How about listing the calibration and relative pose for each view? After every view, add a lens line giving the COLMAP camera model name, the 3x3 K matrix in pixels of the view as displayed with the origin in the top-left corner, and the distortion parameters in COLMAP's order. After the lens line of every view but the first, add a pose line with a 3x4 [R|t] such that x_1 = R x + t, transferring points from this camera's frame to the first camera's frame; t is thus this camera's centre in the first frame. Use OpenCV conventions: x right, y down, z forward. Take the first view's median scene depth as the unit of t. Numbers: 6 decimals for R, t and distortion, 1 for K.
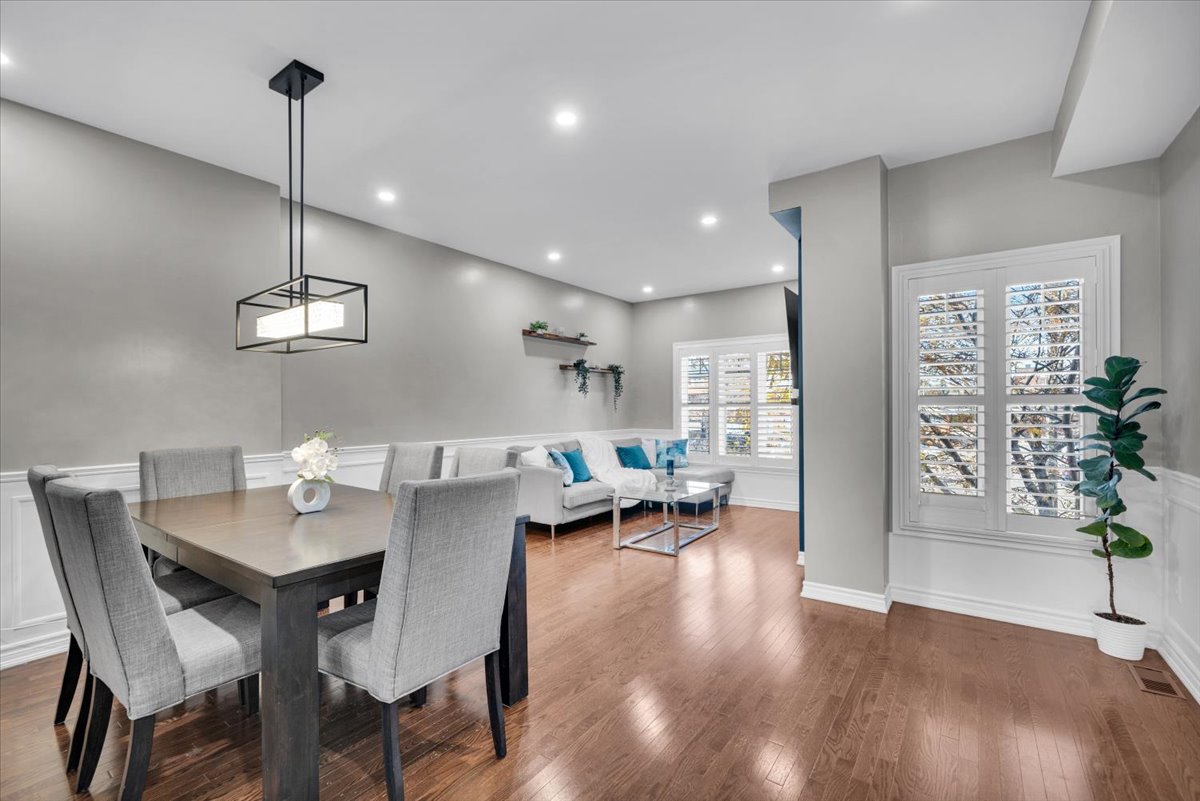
lens RADIAL K [[511.8, 0, 604.4], [0, 511.8, 405.4], [0, 0, 1]] dist [-0.001455, 0.000032]
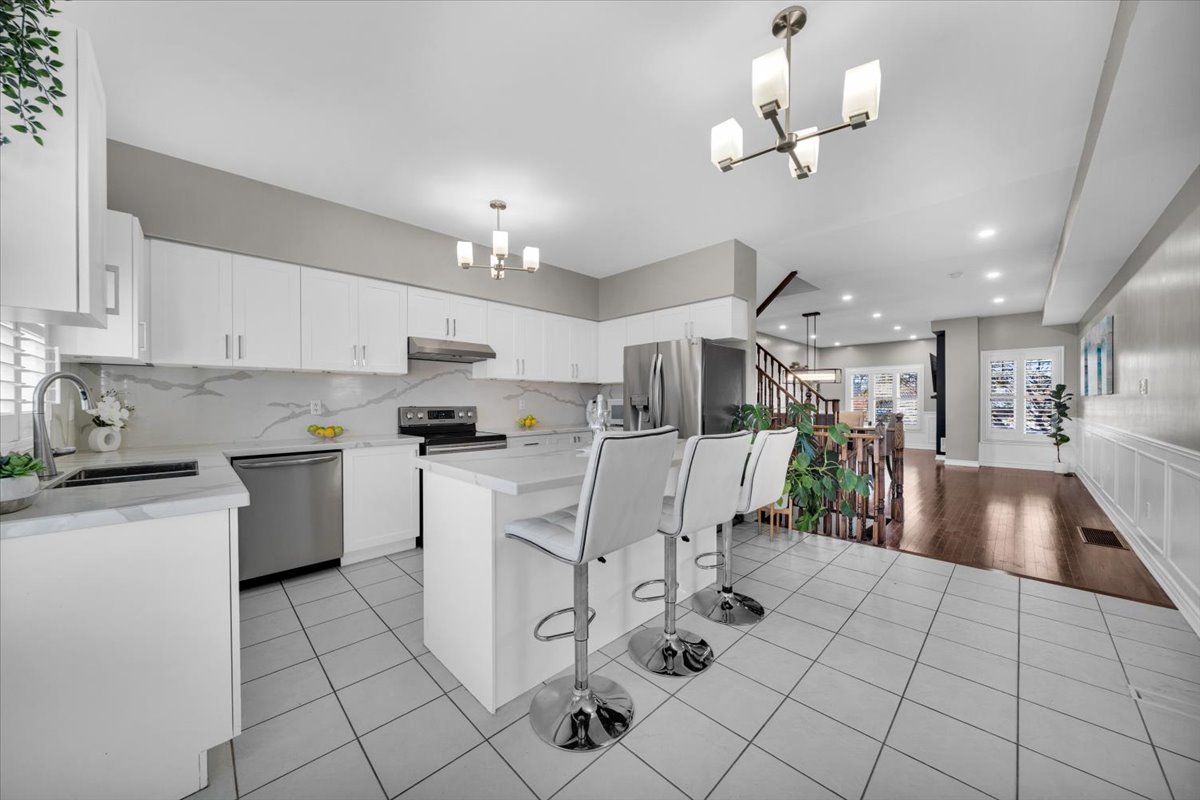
lens RADIAL K [[405.3, 0, 600.0], [0, 405.3, 400.0], [0, 0, 1]] dist [-0.017767, -0.000107]
pose [[0.986196, 0.000767, -0.165581, -0.651471], [-0.000376, 0.999997, 0.002392, 0.001733], [0.165582, -0.002296, 0.986193, -0.867788]]
